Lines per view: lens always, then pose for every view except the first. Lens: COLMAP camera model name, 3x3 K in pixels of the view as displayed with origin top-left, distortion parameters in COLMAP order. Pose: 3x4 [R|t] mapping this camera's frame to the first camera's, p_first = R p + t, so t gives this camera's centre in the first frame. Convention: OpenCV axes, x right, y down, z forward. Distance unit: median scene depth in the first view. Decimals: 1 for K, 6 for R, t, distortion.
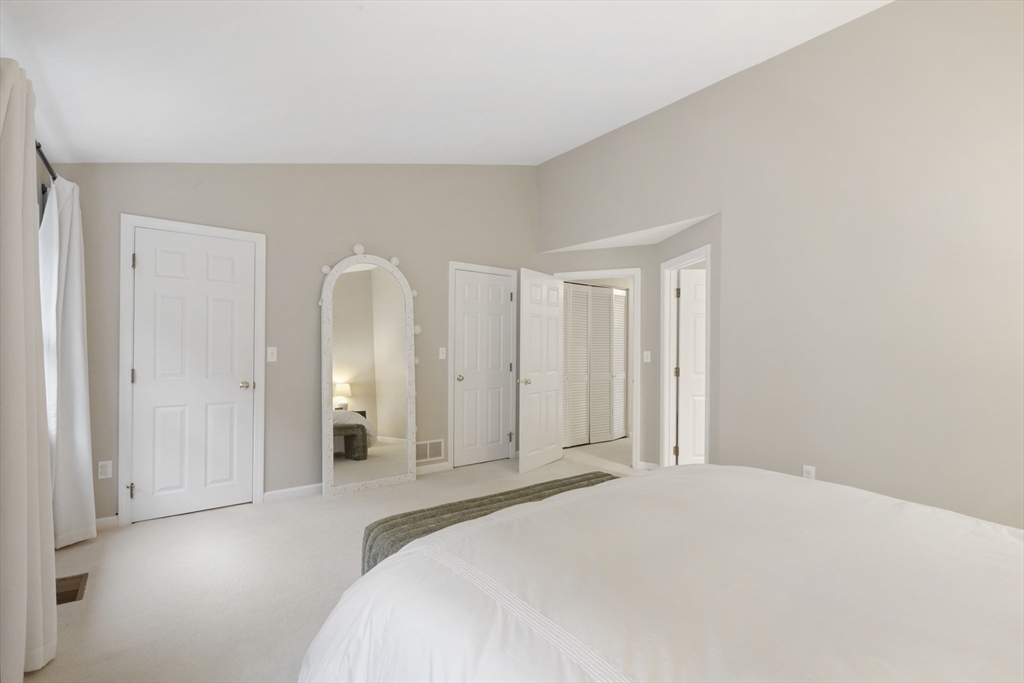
lens RADIAL K [[463.4, 0, 513.8], [0, 463.4, 347.2], [0, 0, 1]] dist [0.004616, 0.000194]
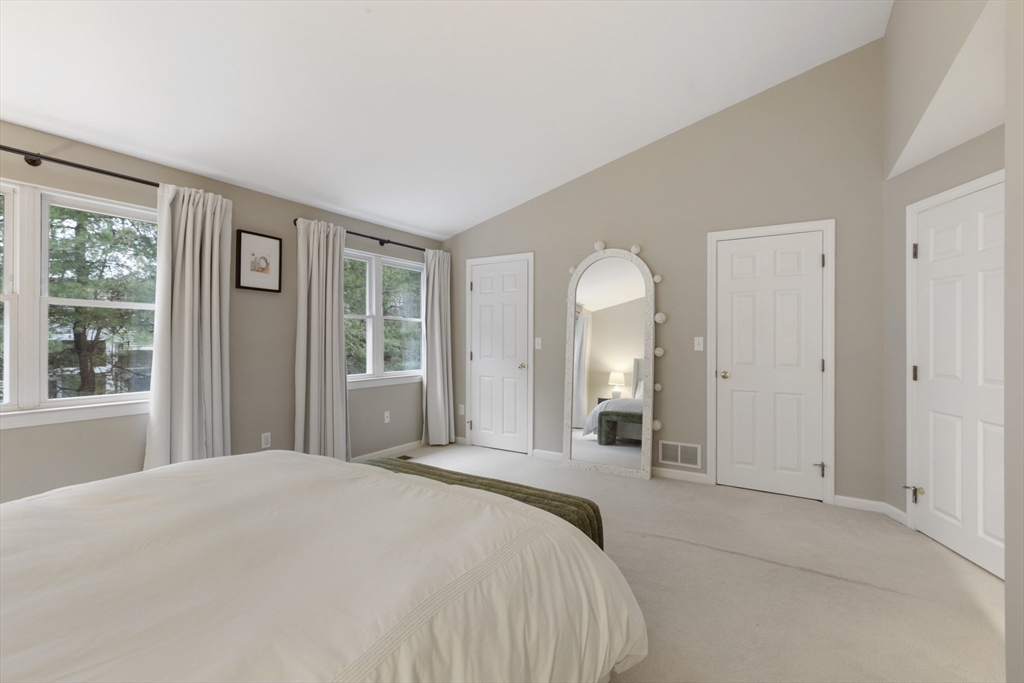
lens RADIAL K [[463.4, 0, 513.0], [0, 463.4, 340.2], [0, 0, 1]] dist [0.004616, 0.000194]
pose [[0.343024, -0.002446, -0.939323, 0.569501], [0.005199, 0.999986, -0.000706, 0.005451], [0.939312, -0.004641, 0.343032, 0.420722]]
